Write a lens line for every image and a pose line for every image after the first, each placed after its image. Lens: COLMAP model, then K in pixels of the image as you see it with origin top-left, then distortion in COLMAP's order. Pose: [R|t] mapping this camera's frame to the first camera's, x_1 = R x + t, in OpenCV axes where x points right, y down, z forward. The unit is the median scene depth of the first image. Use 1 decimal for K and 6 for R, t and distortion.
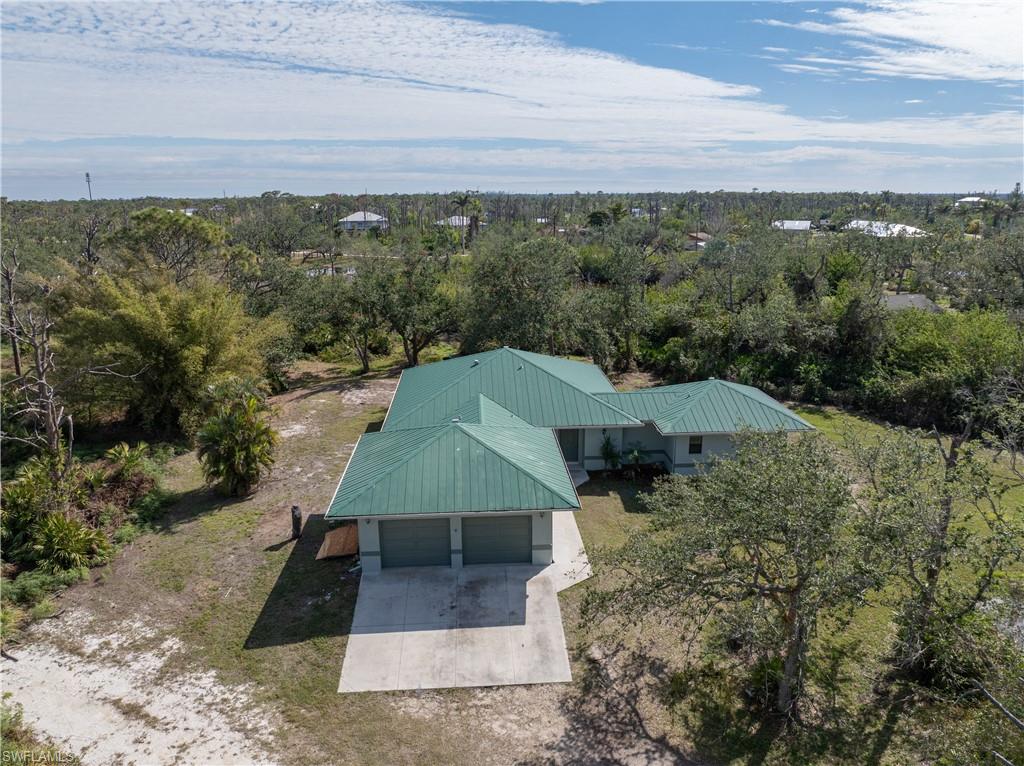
lens RADIAL K [[730.6, 0, 509.5], [0, 730.6, 378.9], [0, 0, 1]] dist [-0.038142, 0.006539]
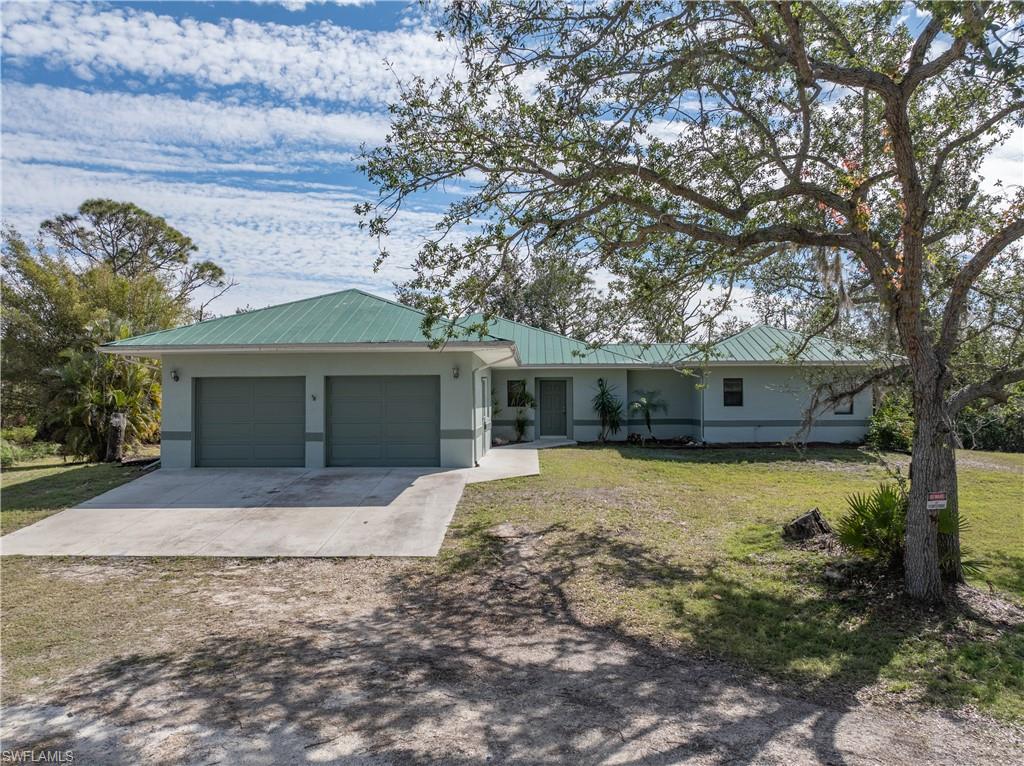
lens RADIAL K [[730.6, 0, 509.5], [0, 730.6, 378.9], [0, 0, 1]] dist [-0.038142, 0.006539]
pose [[0.996038, 0.014345, -0.087765, 0.173646], [-0.037900, 0.961266, -0.273004, 0.437488], [0.080449, 0.275249, 0.958001, 0.535831]]
